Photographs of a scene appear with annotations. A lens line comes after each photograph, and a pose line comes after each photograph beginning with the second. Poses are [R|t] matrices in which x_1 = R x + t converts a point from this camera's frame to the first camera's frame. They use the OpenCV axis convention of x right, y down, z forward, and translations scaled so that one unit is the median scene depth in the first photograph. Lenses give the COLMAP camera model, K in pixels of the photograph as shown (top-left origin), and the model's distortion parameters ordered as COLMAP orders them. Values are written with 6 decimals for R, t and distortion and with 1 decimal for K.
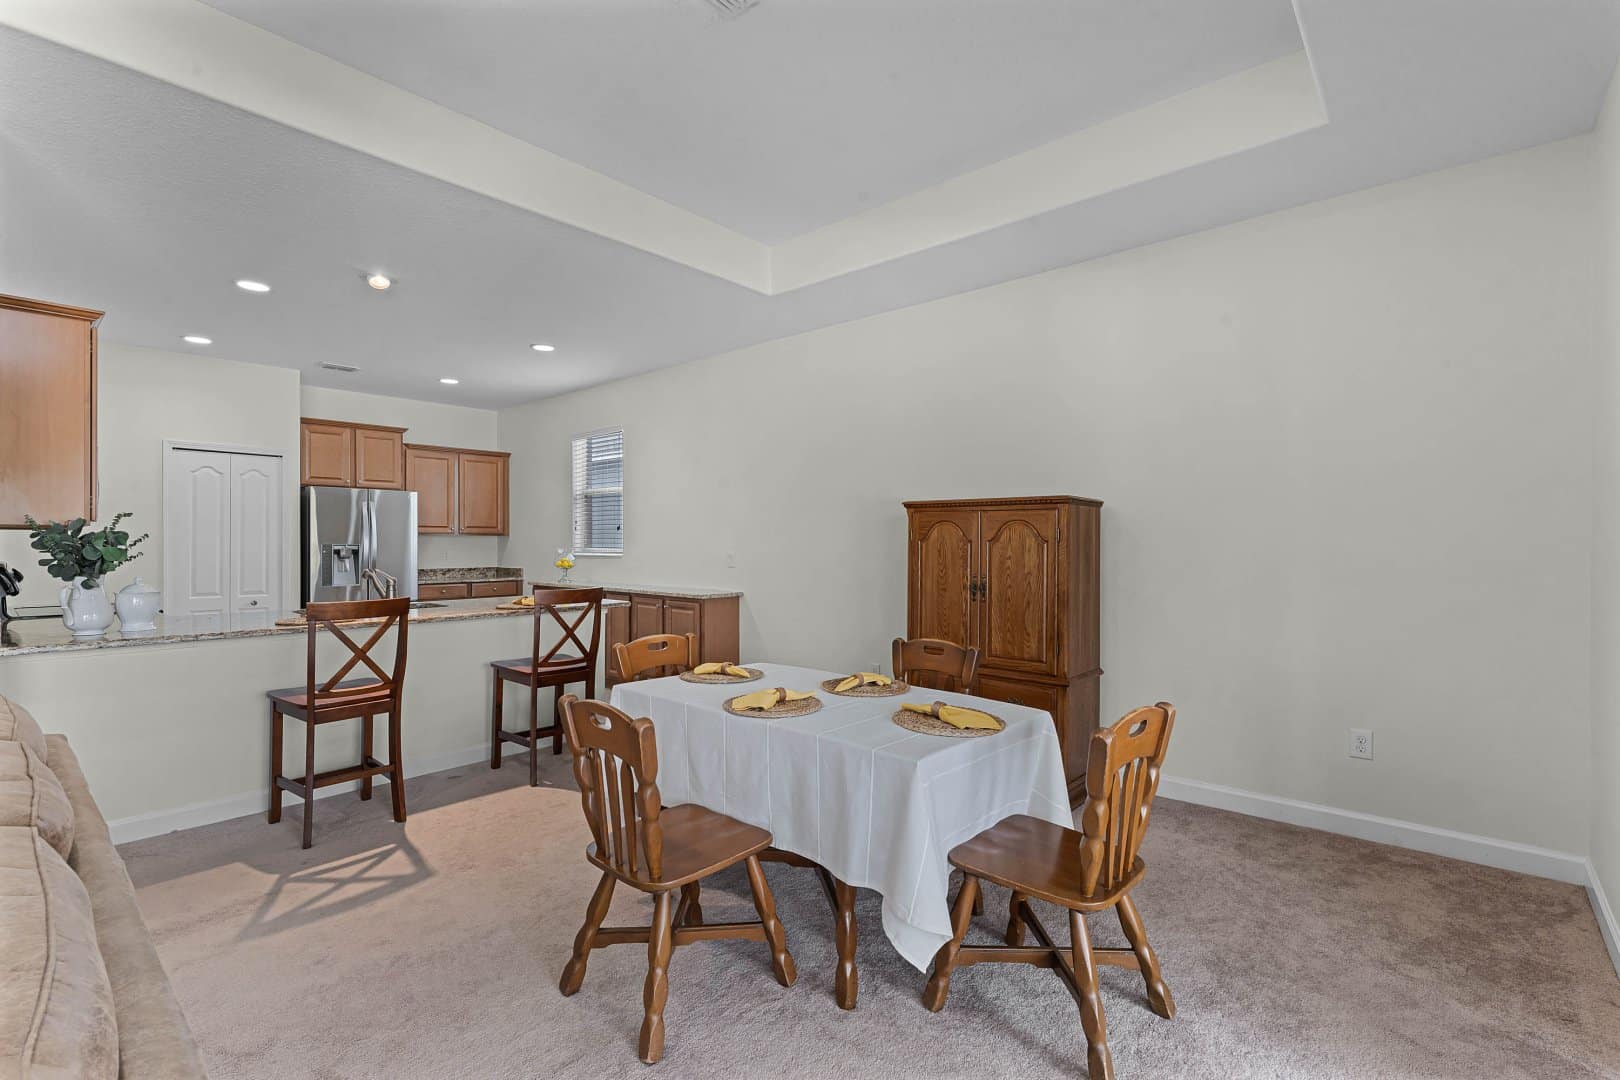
lens RADIAL K [[724.9, 0, 795.4], [0, 724.9, 544.9], [0, 0, 1]] dist [0.012101, -0.000377]
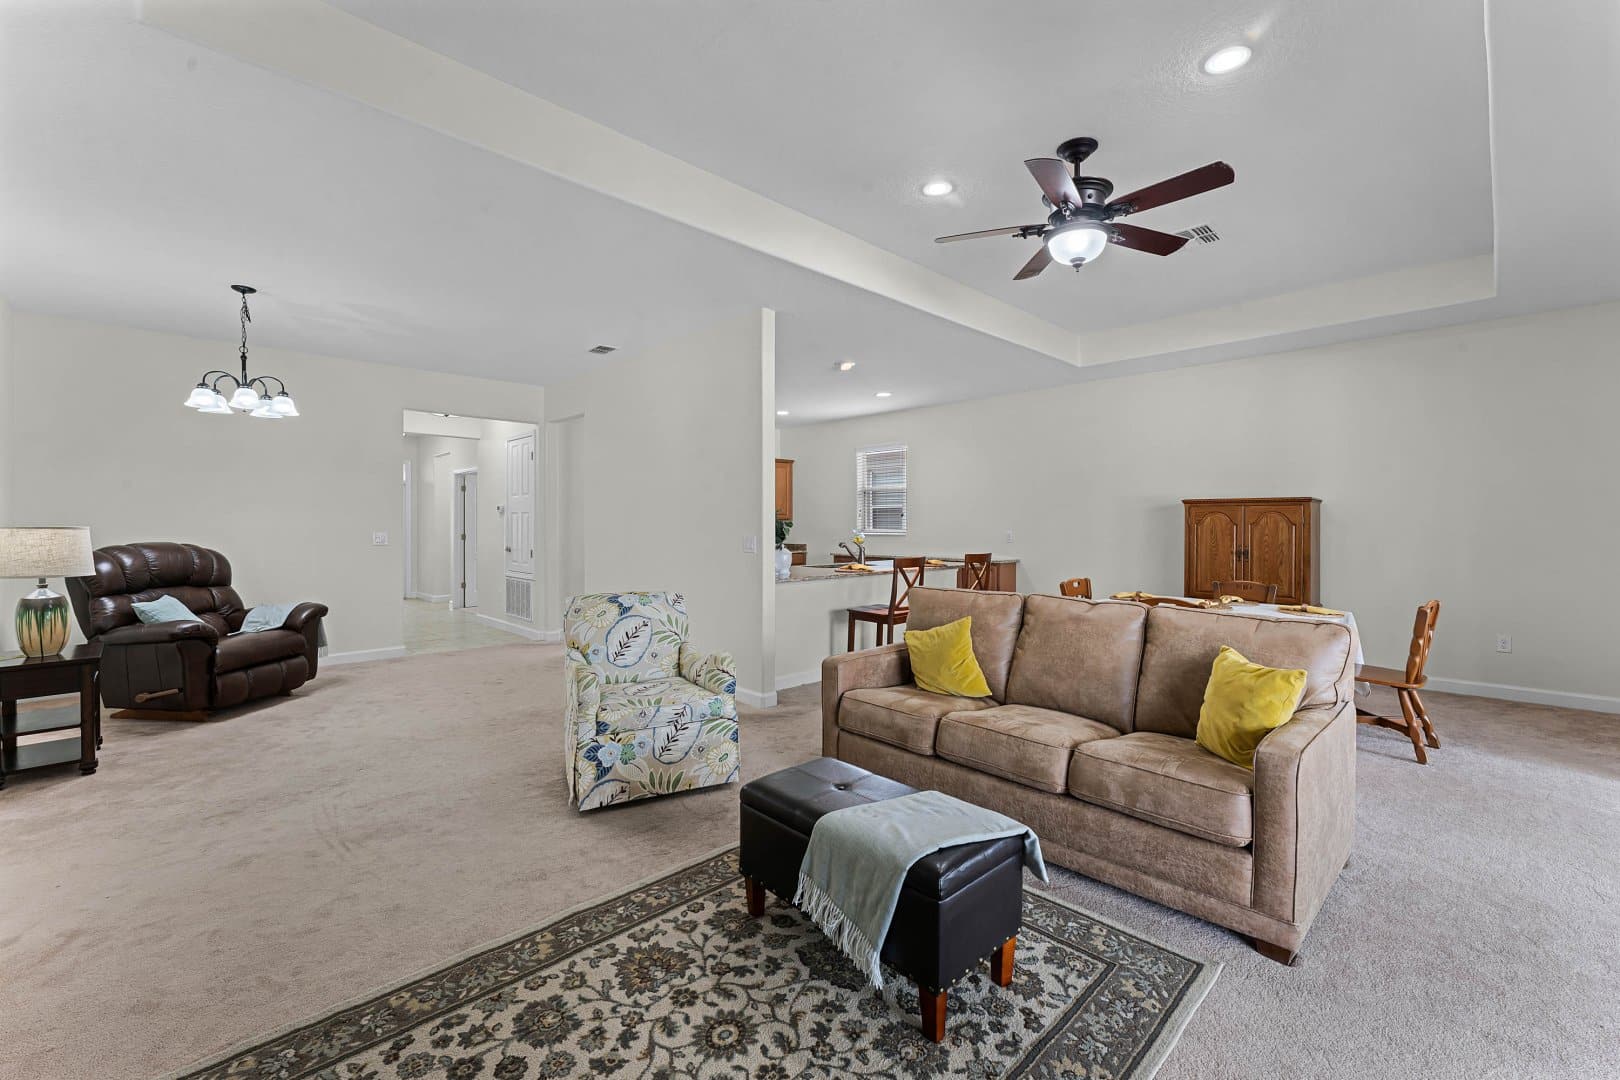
lens RADIAL K [[669.7, 0, 812.7], [0, 669.7, 527.6], [0, 0, 1]] dist [0.008113, 0.000155]
pose [[0.998065, -0.001955, -0.062155, -0.606567], [0.001937, 0.999998, -0.000348, 0.000559], [0.062156, 0.000227, 0.998066, -0.551649]]
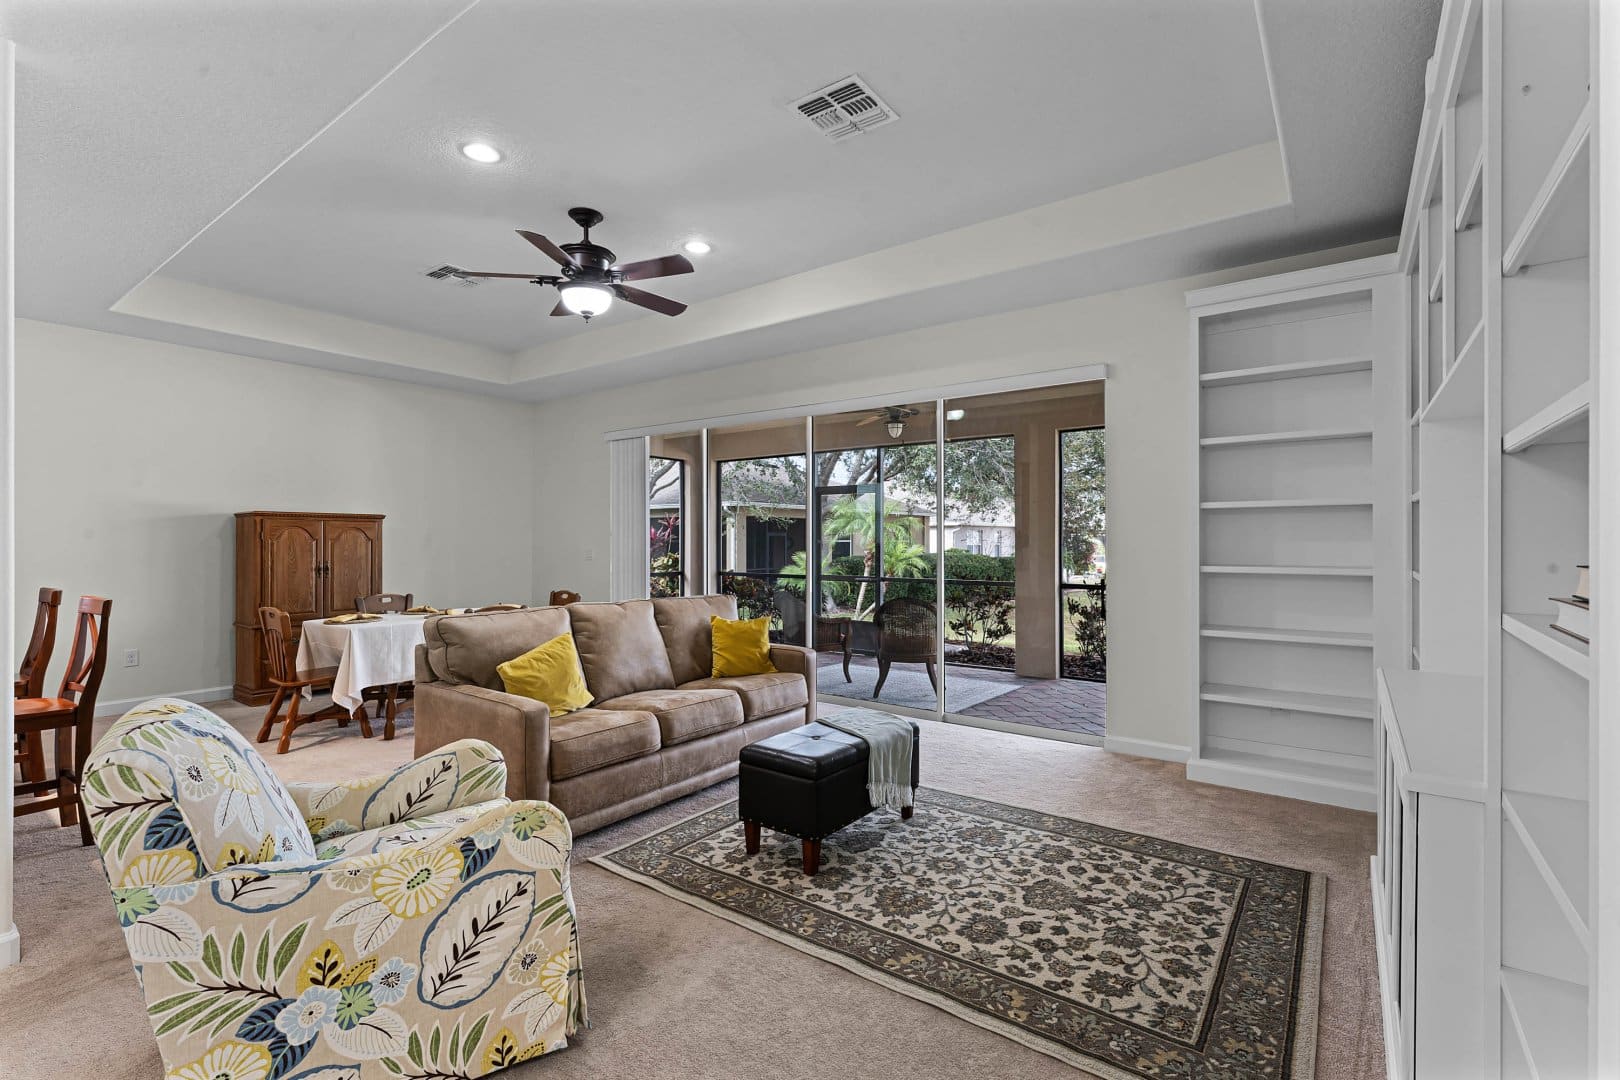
lens RADIAL K [[724.9, 0, 802.5], [0, 724.9, 544.5], [0, 0, 1]] dist [0.012101, -0.000377]
pose [[-0.098694, -0.006340, 0.995098, -1.427910], [-0.000130, 0.999980, 0.006358, -0.004458], [-0.995118, 0.000498, -0.098693, 0.110718]]
